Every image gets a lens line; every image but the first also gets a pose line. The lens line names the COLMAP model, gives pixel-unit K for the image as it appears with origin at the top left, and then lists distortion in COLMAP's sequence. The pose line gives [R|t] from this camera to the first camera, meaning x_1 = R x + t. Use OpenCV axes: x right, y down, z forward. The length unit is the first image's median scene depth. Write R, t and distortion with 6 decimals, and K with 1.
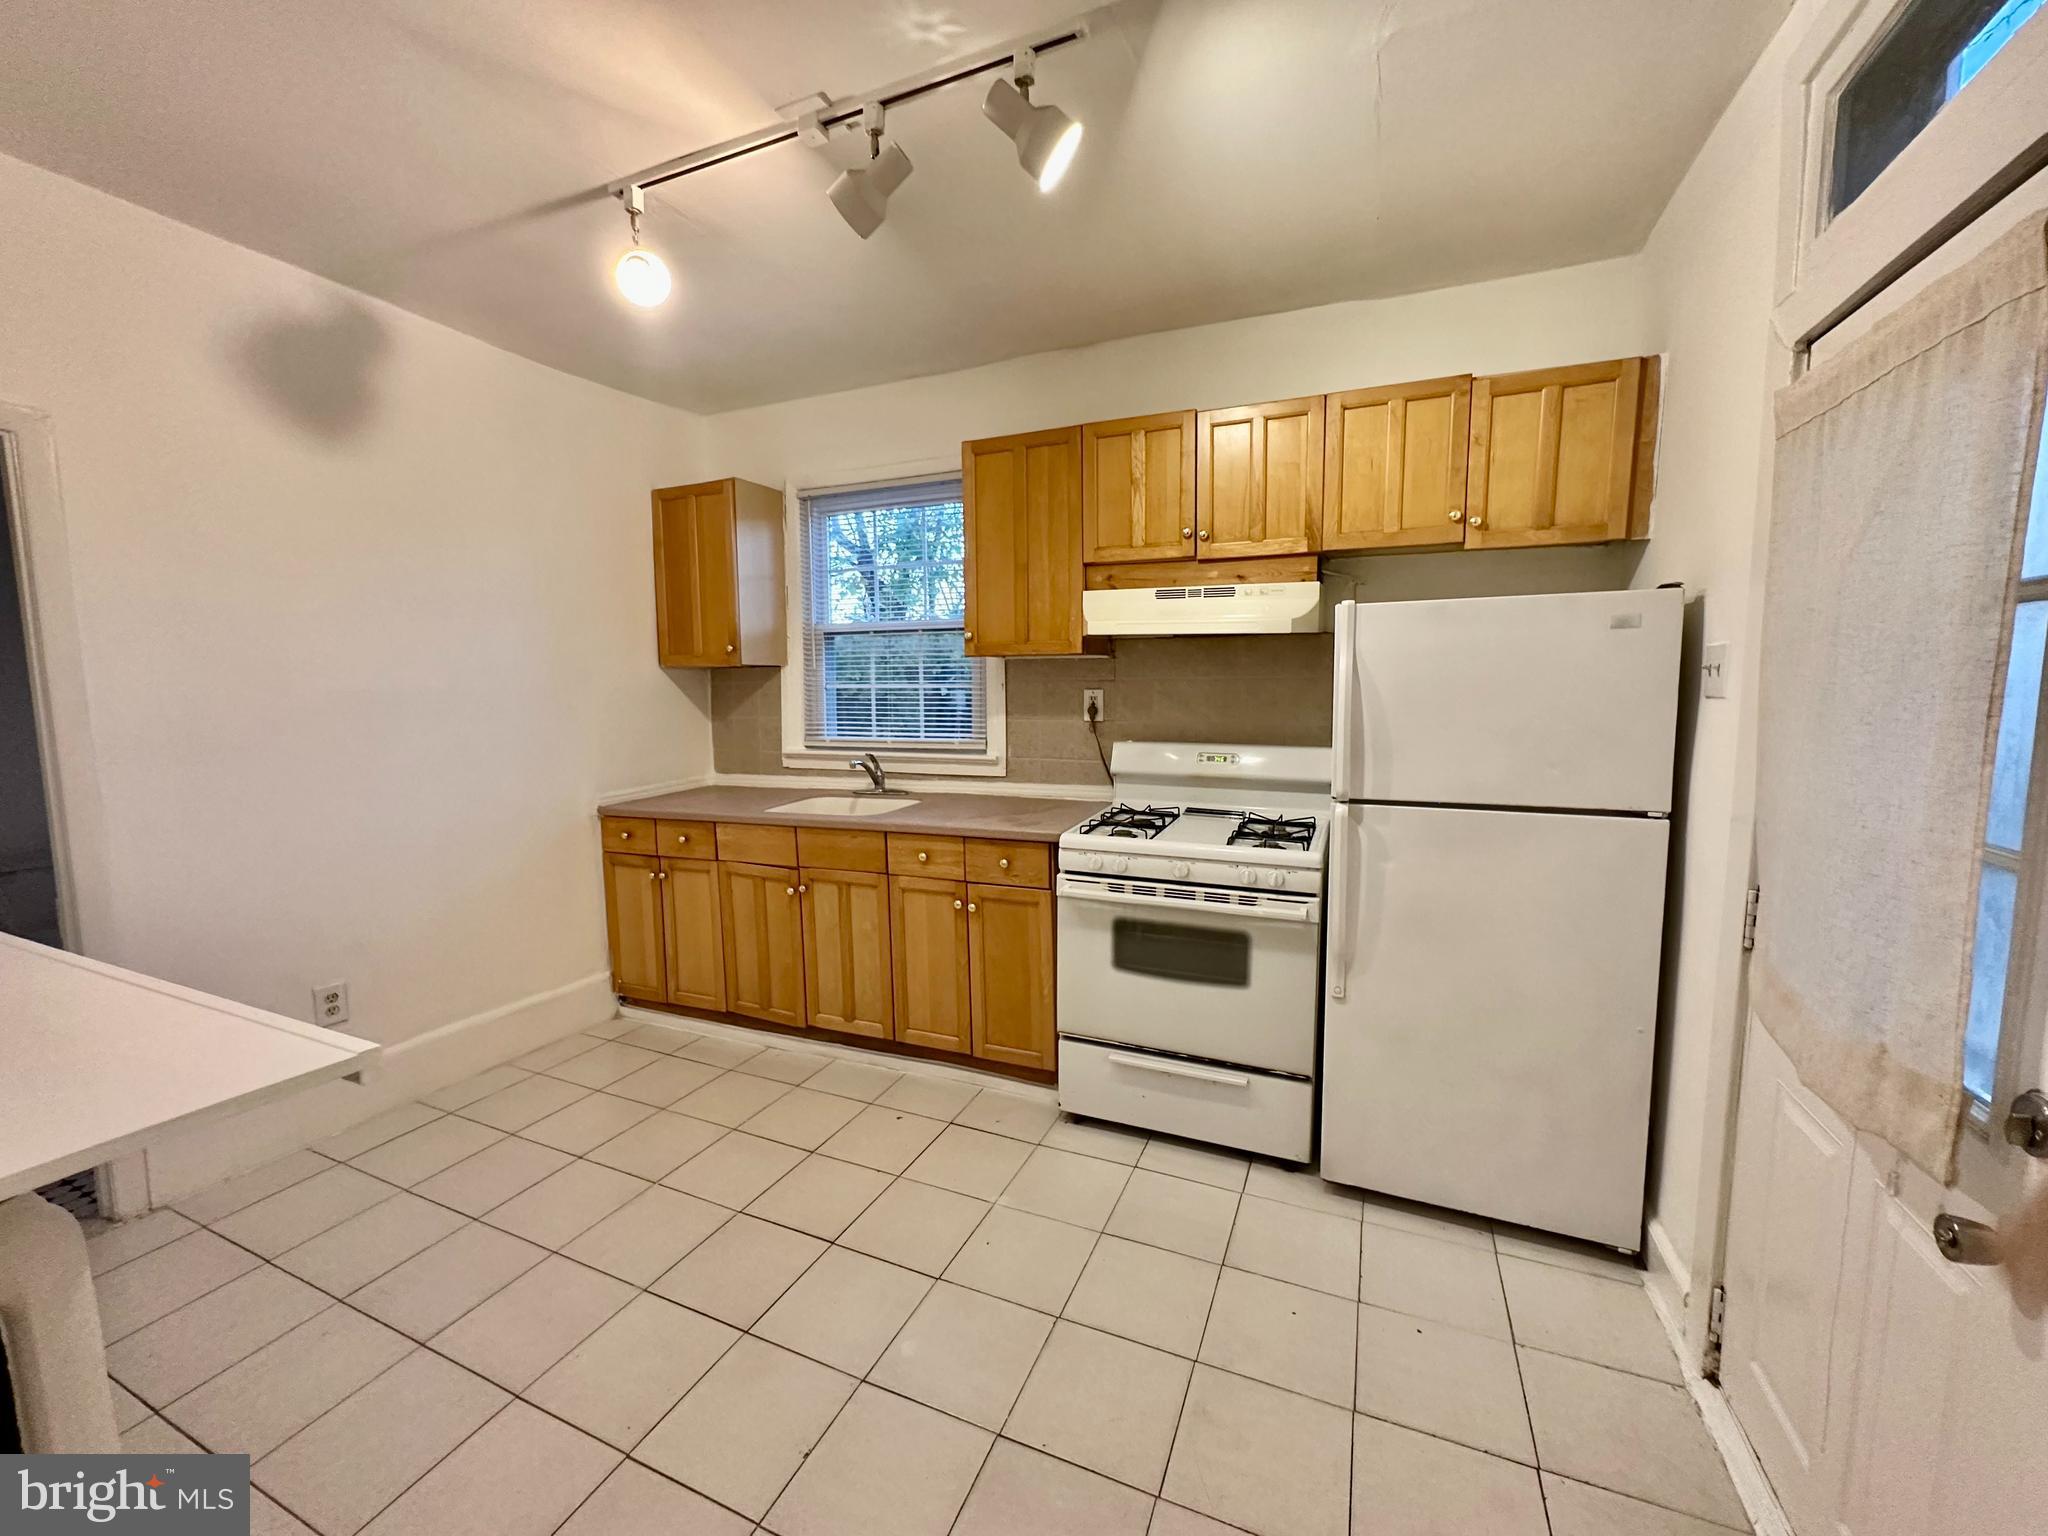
lens RADIAL K [[812.0, 0, 1024.0], [0, 812.0, 768.0], [0, 0, 1]] dist [0.001024, 0.000768]
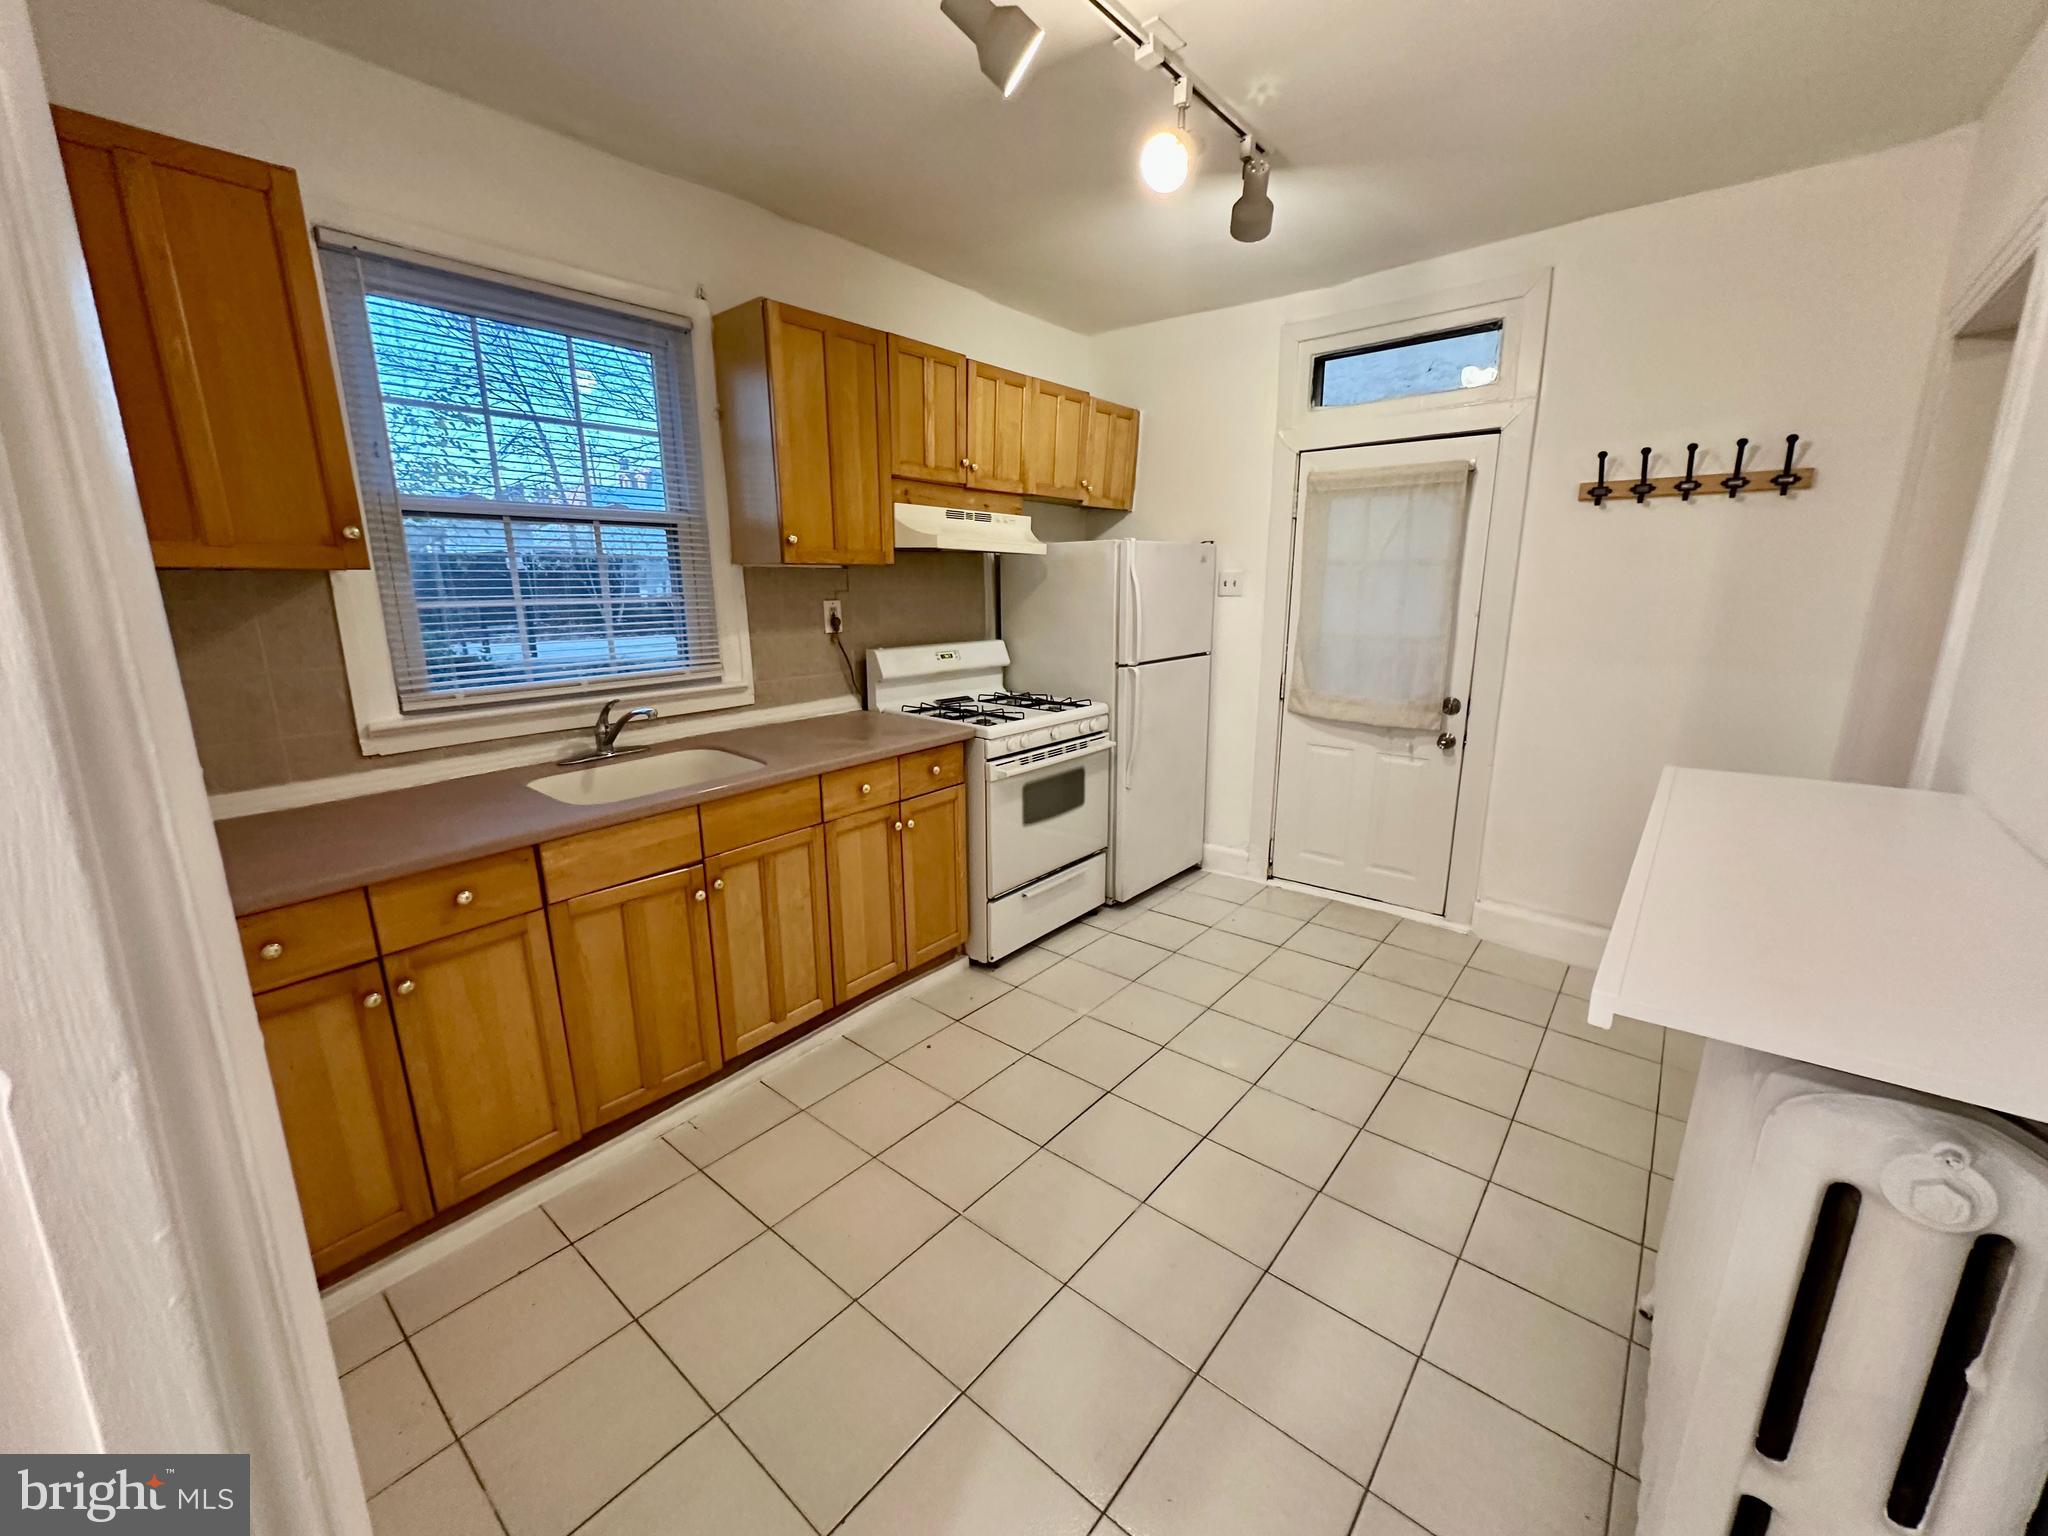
lens RADIAL K [[812.0, 0, 1024.0], [0, 812.0, 768.0], [0, 0, 1]] dist [0.001024, 0.000768]
pose [[0.283425, -0.212678, 0.935114, -0.917588], [0.105201, 0.976109, 0.190116, -0.068251], [-0.953207, 0.044491, 0.299027, 0.551596]]
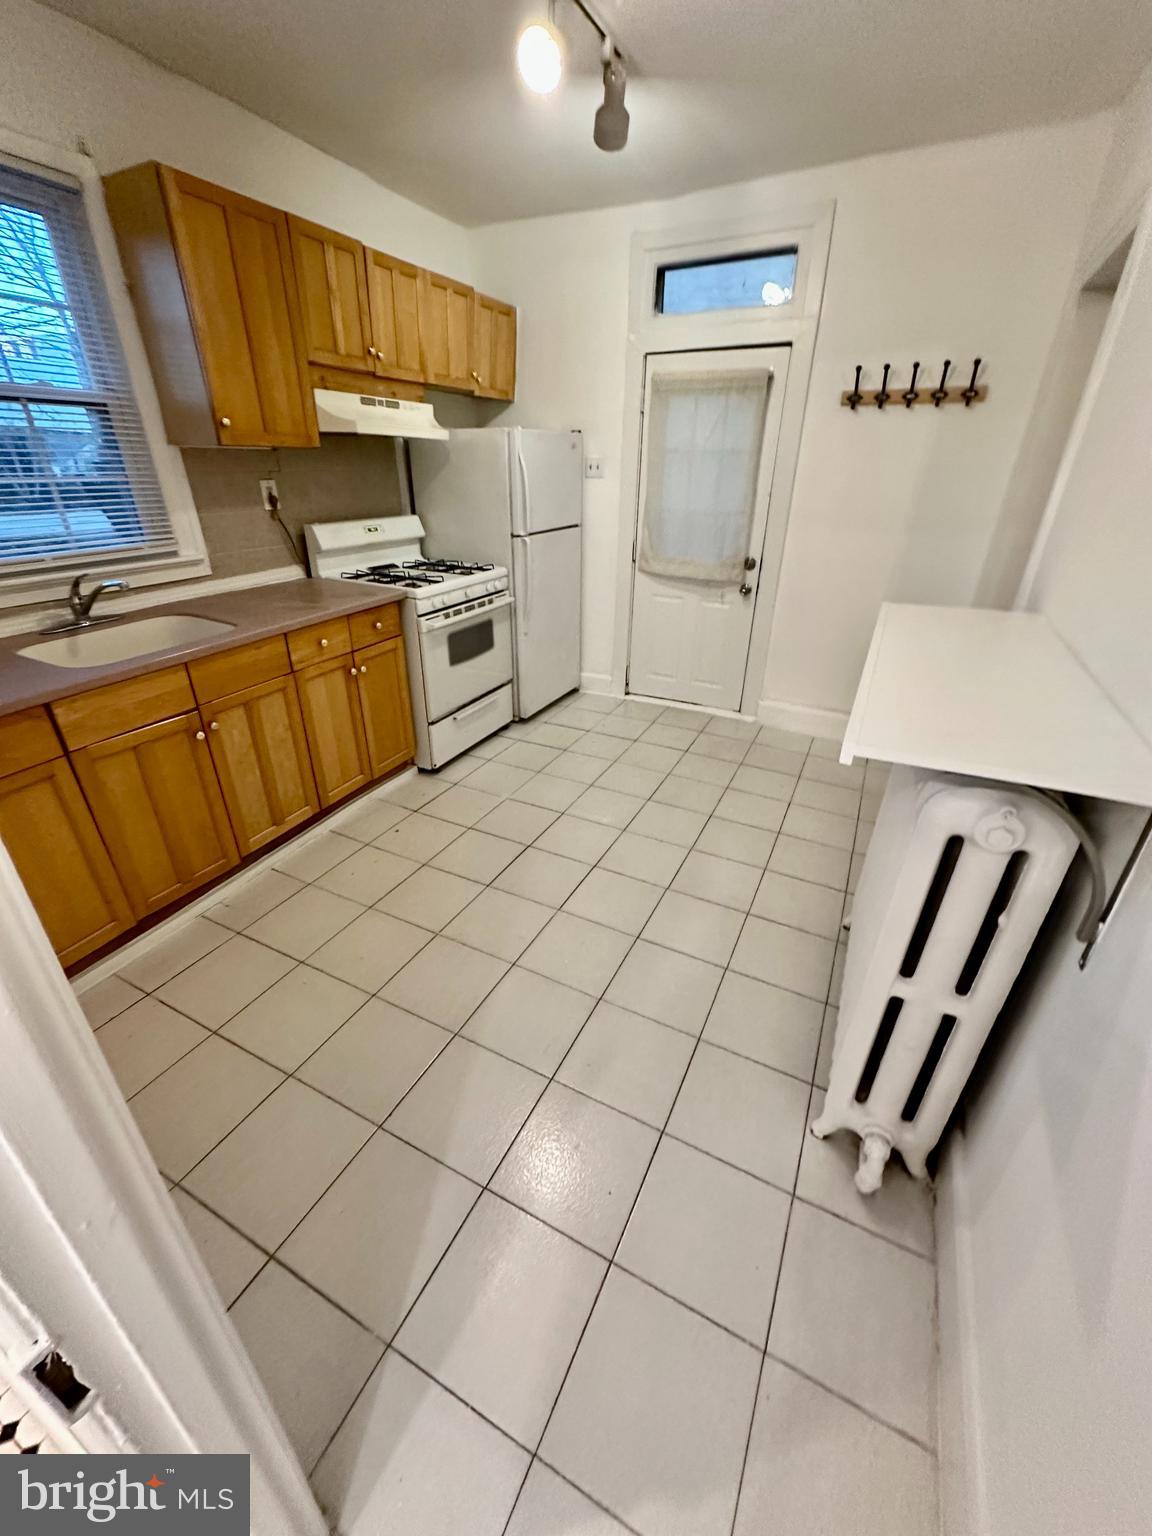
lens RADIAL K [[609.0, 0, 568.5], [0, 609.0, 768.1], [0, 0, 1]] dist [0.001024, 0.000768]
pose [[0.066776, -0.445014, 0.893031, -0.945400], [0.099019, 0.893566, 0.437877, -0.075825], [-0.992843, 0.059187, 0.103733, 0.572700]]
